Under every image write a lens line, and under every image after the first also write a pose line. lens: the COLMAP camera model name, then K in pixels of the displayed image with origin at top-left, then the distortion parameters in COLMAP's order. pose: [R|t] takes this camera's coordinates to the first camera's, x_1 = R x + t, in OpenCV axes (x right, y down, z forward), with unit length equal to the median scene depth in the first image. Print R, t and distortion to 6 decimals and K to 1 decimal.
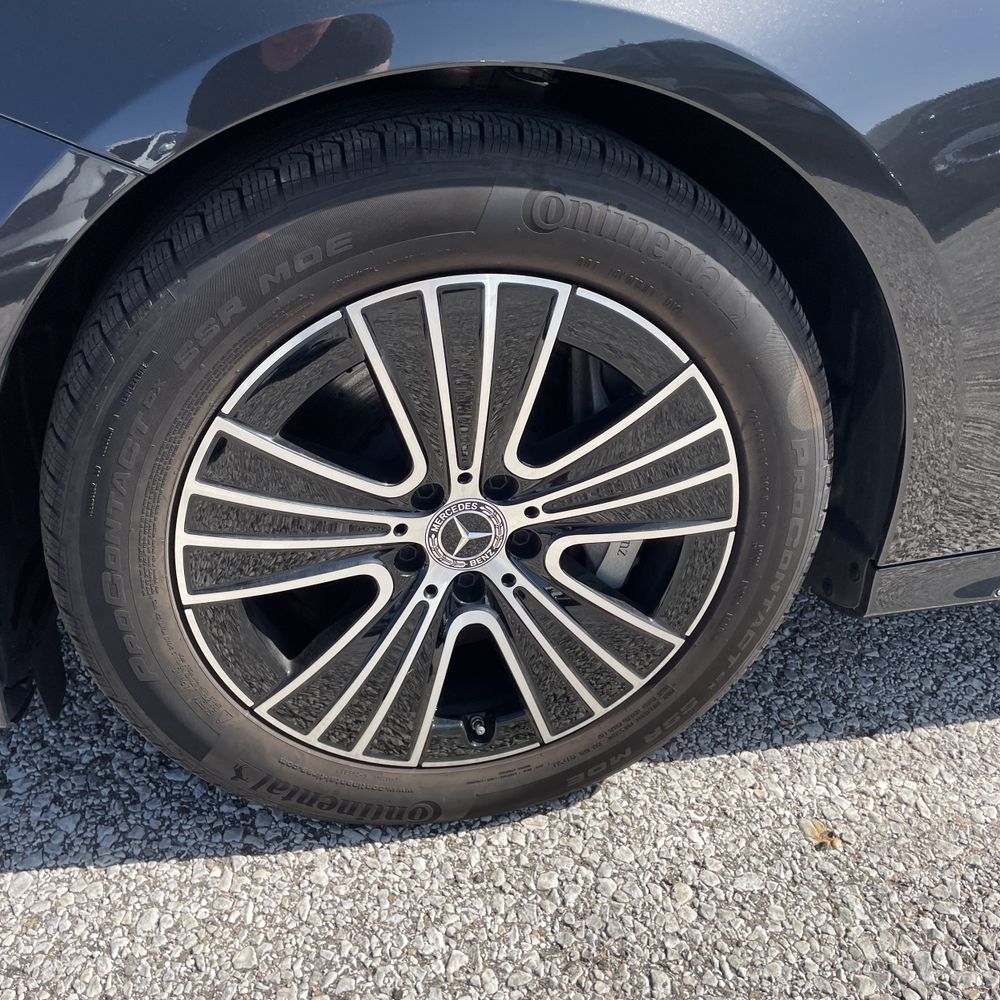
lens RADIAL K [[988.6, 0, 500.0], [0, 988.6, 500.0], [0, 0, 1]] dist [0.108135, -0.183658]
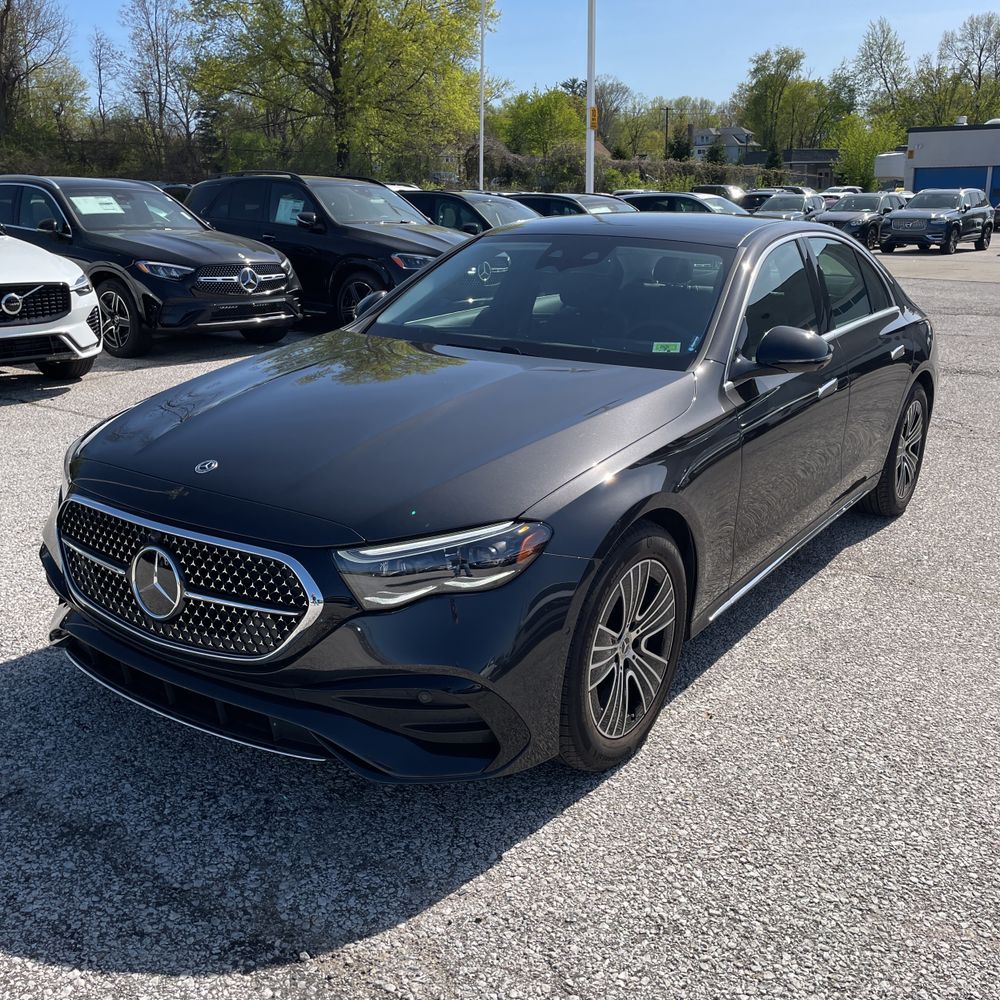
lens RADIAL K [[1011.7, 0, 505.5], [0, 1011.7, 495.2], [0, 0, 1]] dist [0.082609, -0.117716]
pose [[0.732389, -0.216573, 0.645525, -2.137887], [0.344663, 0.935550, -0.077166, -0.273738], [-0.587209, 0.279004, 0.759830, -1.235744]]
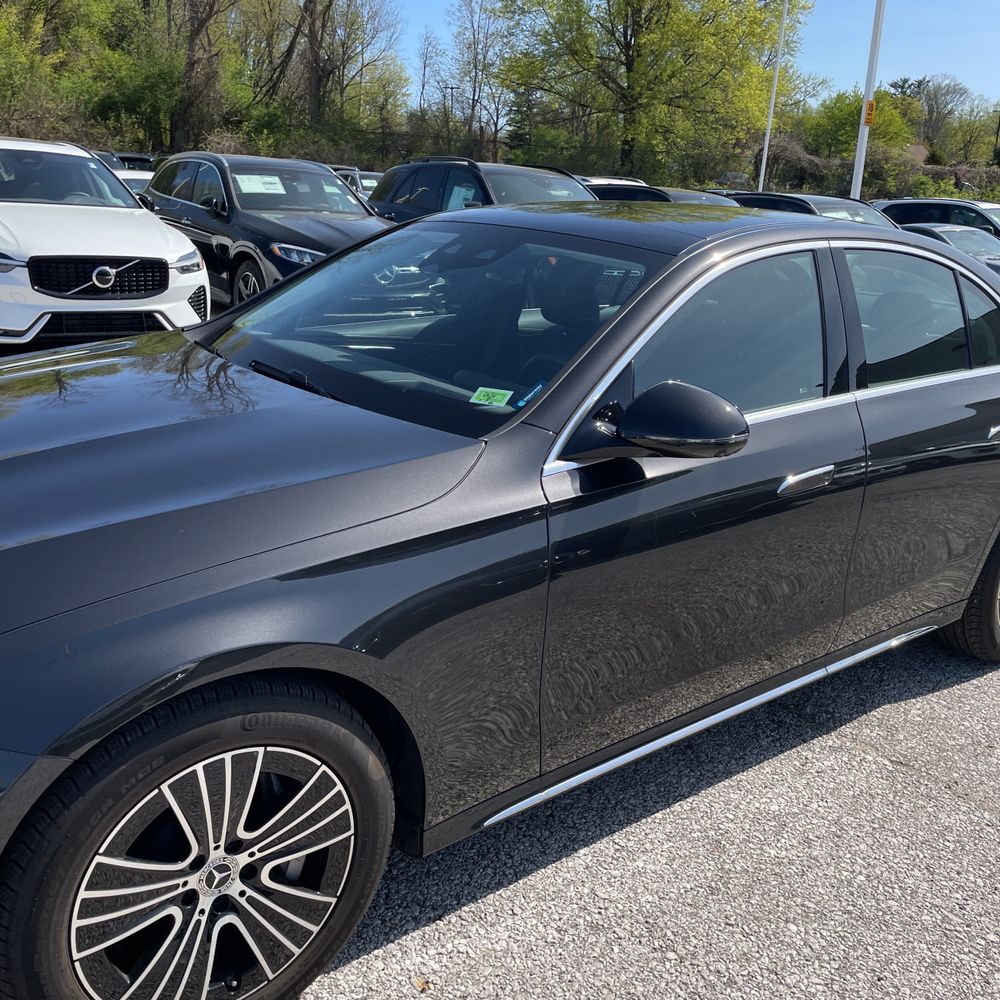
lens RADIAL K [[1002.9, 0, 481.0], [0, 1002.9, 507.4], [0, 0, 1]] dist [0.088029, -0.121146]
pose [[0.903774, -0.118208, 0.411364, -0.283023], [0.190953, 0.971512, -0.140358, -0.268982], [-0.383053, 0.205403, 0.900600, -1.032745]]
